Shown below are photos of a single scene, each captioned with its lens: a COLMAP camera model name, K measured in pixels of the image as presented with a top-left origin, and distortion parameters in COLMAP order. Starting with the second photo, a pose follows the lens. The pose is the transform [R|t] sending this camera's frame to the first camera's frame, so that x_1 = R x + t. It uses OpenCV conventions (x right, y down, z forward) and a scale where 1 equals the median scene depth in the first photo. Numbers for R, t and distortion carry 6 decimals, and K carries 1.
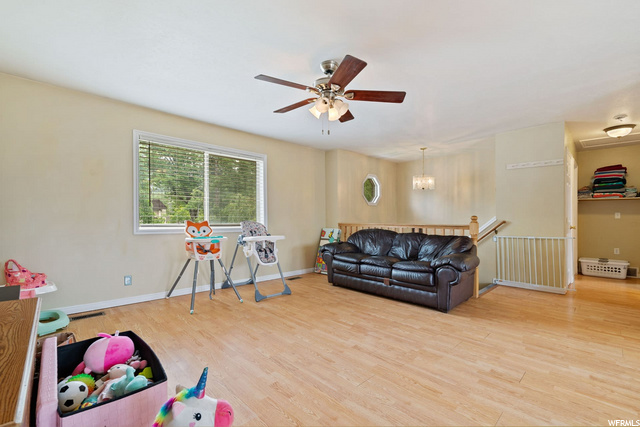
lens RADIAL K [[279.7, 0, 320.0], [0, 279.7, 213.5], [0, 0, 1]] dist [0.000503, -0.000033]
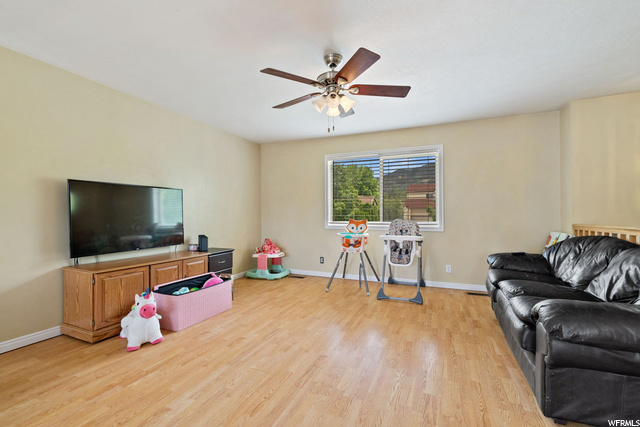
lens RADIAL K [[283.2, 0, 320.0], [0, 283.2, 213.5], [0, 0, 1]] dist [0.001978, 0.000162]
pose [[0.390251, -0.012511, -0.920624, 0.754819], [0.021017, 0.999768, -0.004678, 0.004795], [0.920469, -0.017523, 0.390423, 0.479432]]
